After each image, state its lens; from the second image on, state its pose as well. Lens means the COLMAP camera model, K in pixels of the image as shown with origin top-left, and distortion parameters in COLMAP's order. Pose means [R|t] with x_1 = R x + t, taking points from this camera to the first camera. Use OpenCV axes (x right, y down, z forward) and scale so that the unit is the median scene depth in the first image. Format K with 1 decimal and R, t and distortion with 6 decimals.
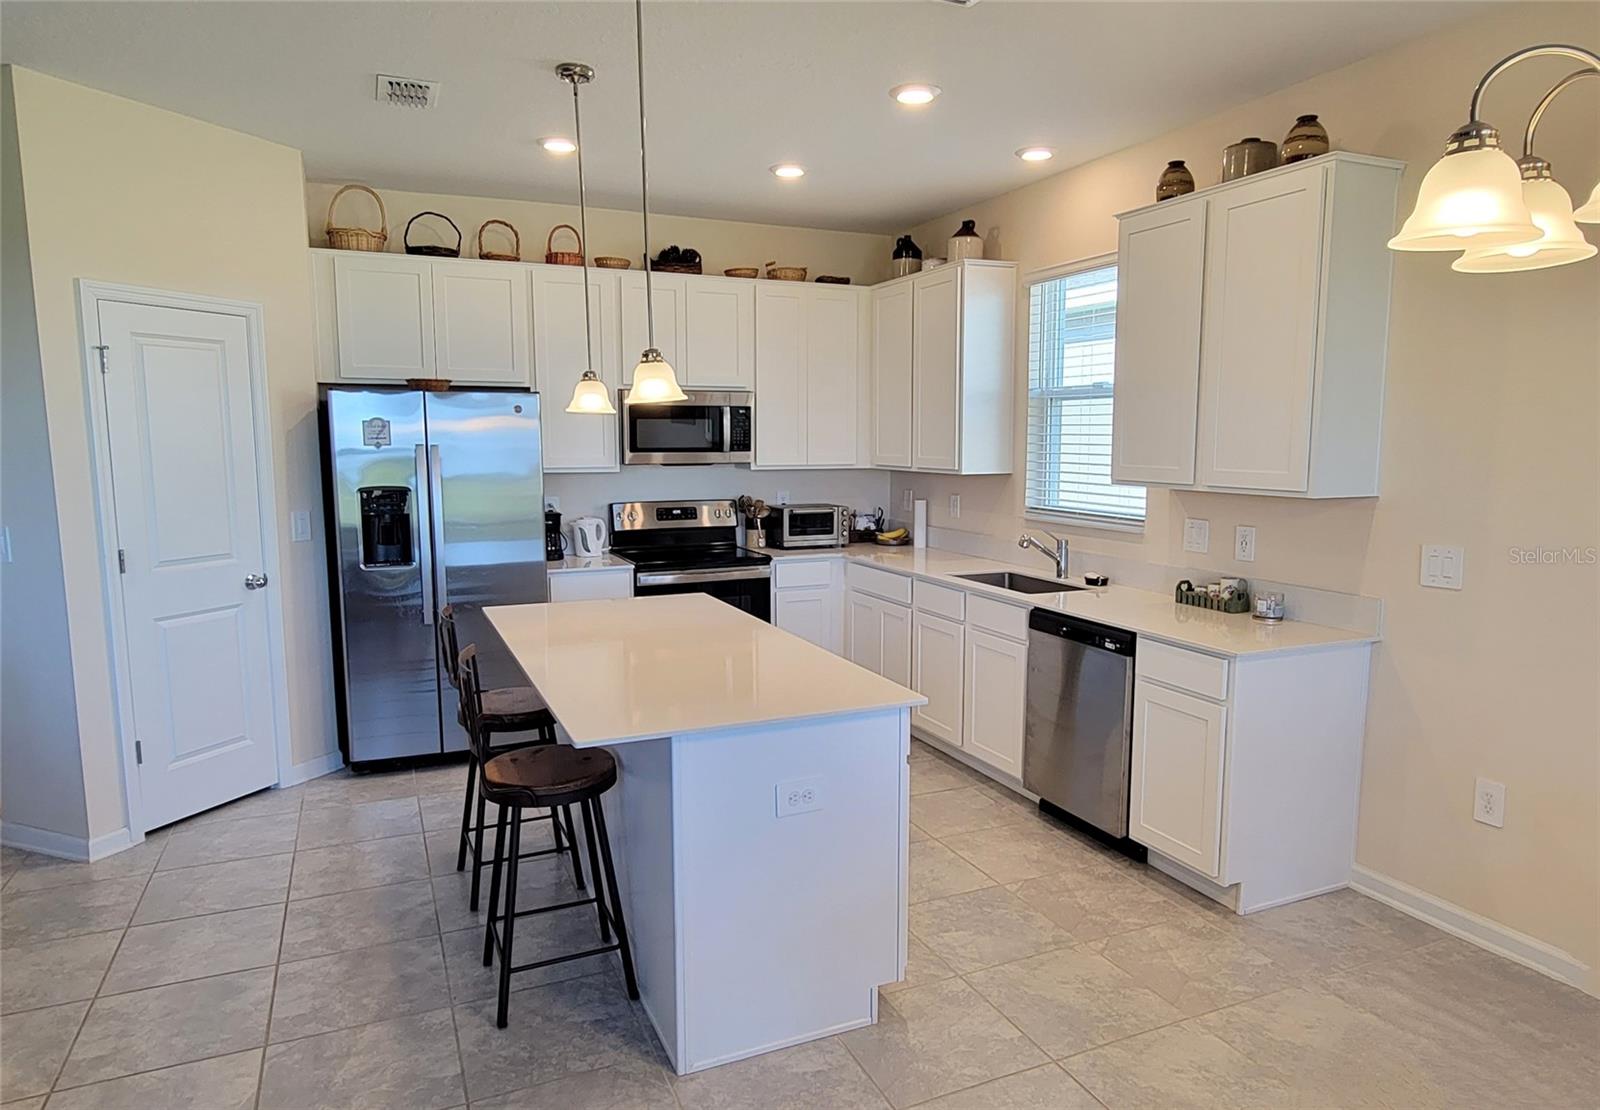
lens RADIAL K [[989.3, 0, 754.6], [0, 989.3, 559.3], [0, 0, 1]] dist [0.001461, -0.000456]
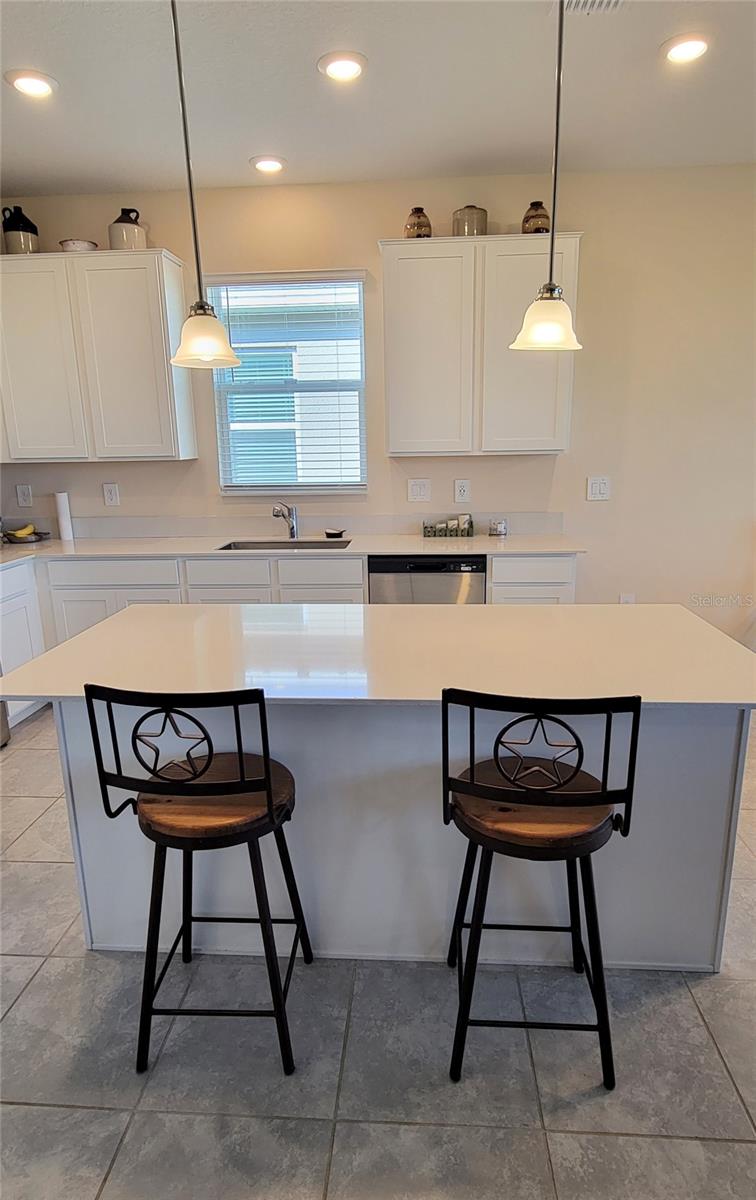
lens RADIAL K [[701.2, 0, 369.8], [0, 701.2, 619.0], [0, 0, 1]] dist [0.003282, -0.000019]
pose [[0.449715, -0.227723, 0.863654, -0.430541], [0.128899, 0.973376, 0.189535, -0.036843], [-0.883822, 0.026087, 0.467096, 0.485881]]
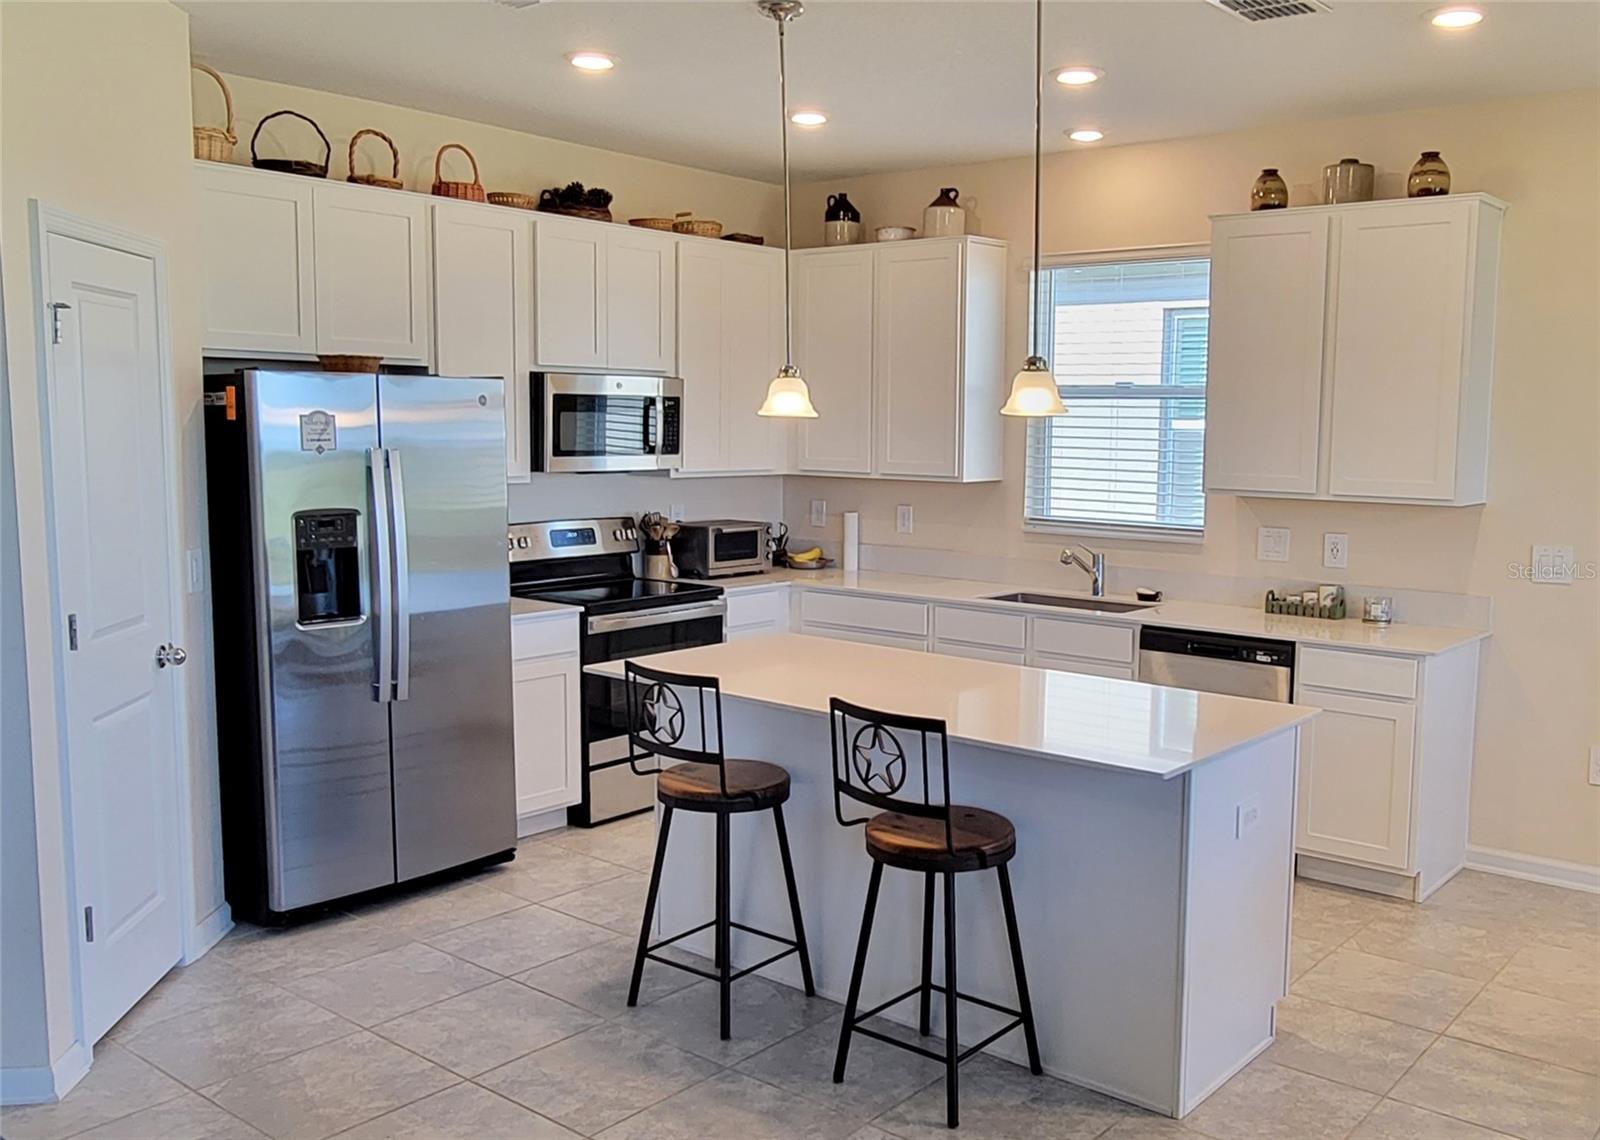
lens RADIAL K [[1412.0, 0, 800.0], [0, 1412.0, 570.0], [0, 0, 1]] dist [0.006195, 0.005201]
pose [[0.892905, -0.037562, 0.448676, -0.503149], [0.044404, 0.999002, -0.004734, -0.010578], [-0.448050, 0.024150, 0.893682, -0.038292]]
